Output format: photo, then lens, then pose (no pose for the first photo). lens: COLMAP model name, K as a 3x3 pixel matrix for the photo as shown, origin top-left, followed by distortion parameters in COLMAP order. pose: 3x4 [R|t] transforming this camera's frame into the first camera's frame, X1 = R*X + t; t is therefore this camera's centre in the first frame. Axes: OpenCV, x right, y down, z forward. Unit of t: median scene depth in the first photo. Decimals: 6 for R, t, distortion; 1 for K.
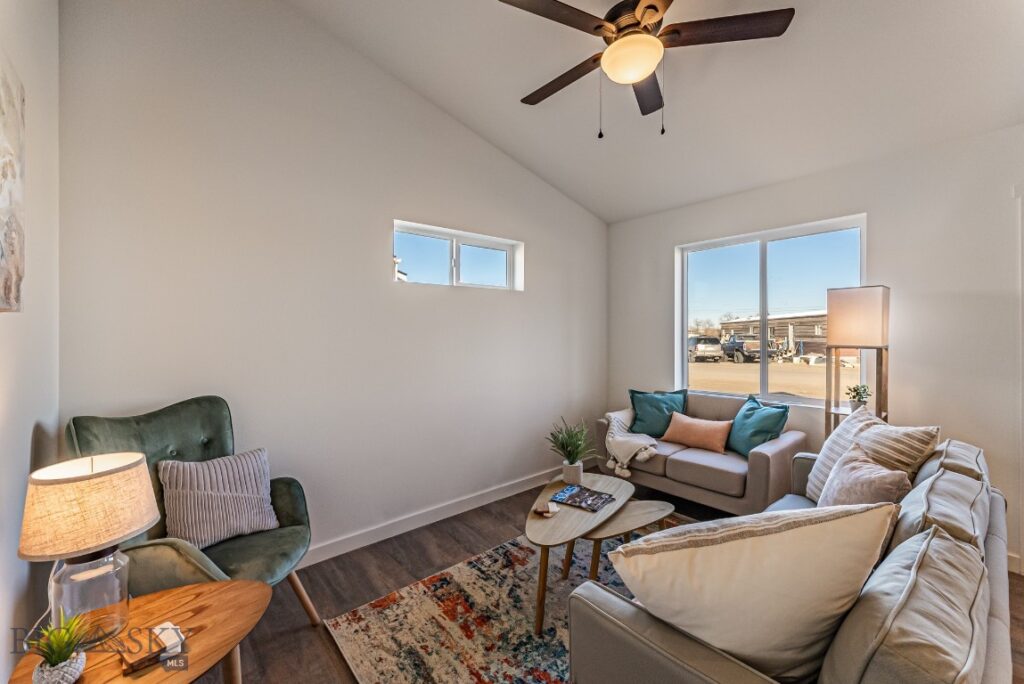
lens RADIAL K [[416.4, 0, 518.0], [0, 416.4, 339.6], [0, 0, 1]] dist [-0.001462, 0.000200]
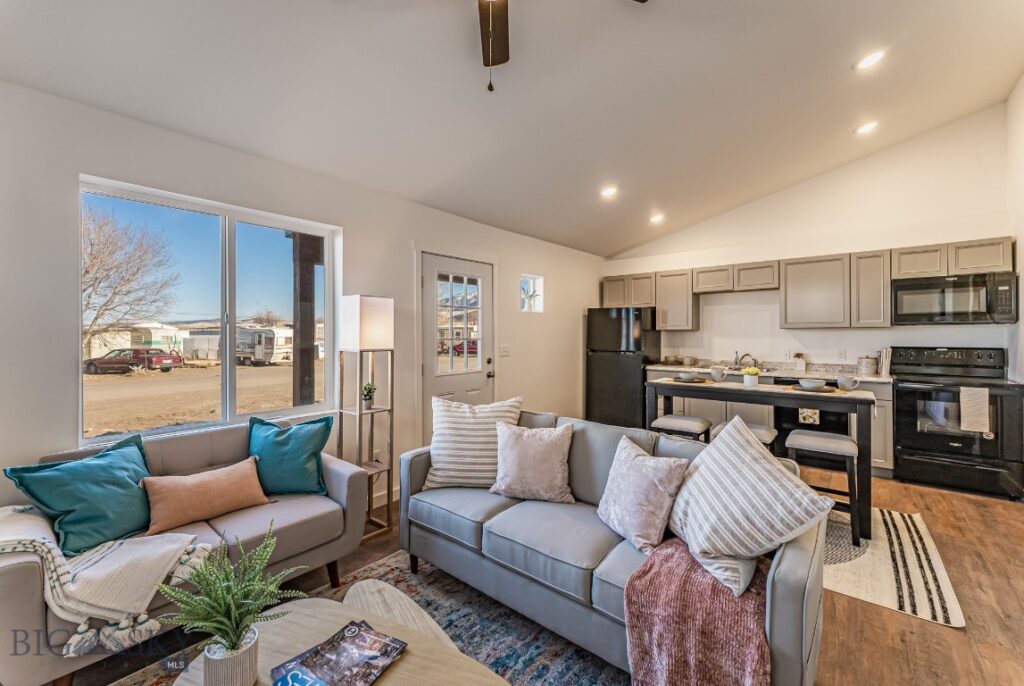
lens RADIAL K [[416.4, 0, 512.9], [0, 416.4, 335.7], [0, 0, 1]] dist [-0.001462, 0.000200]
pose [[-0.160260, -0.002020, 0.987073, -0.277102], [0.008205, 0.999961, 0.003379, -0.017596], [-0.987041, 0.008640, -0.160237, 0.631023]]
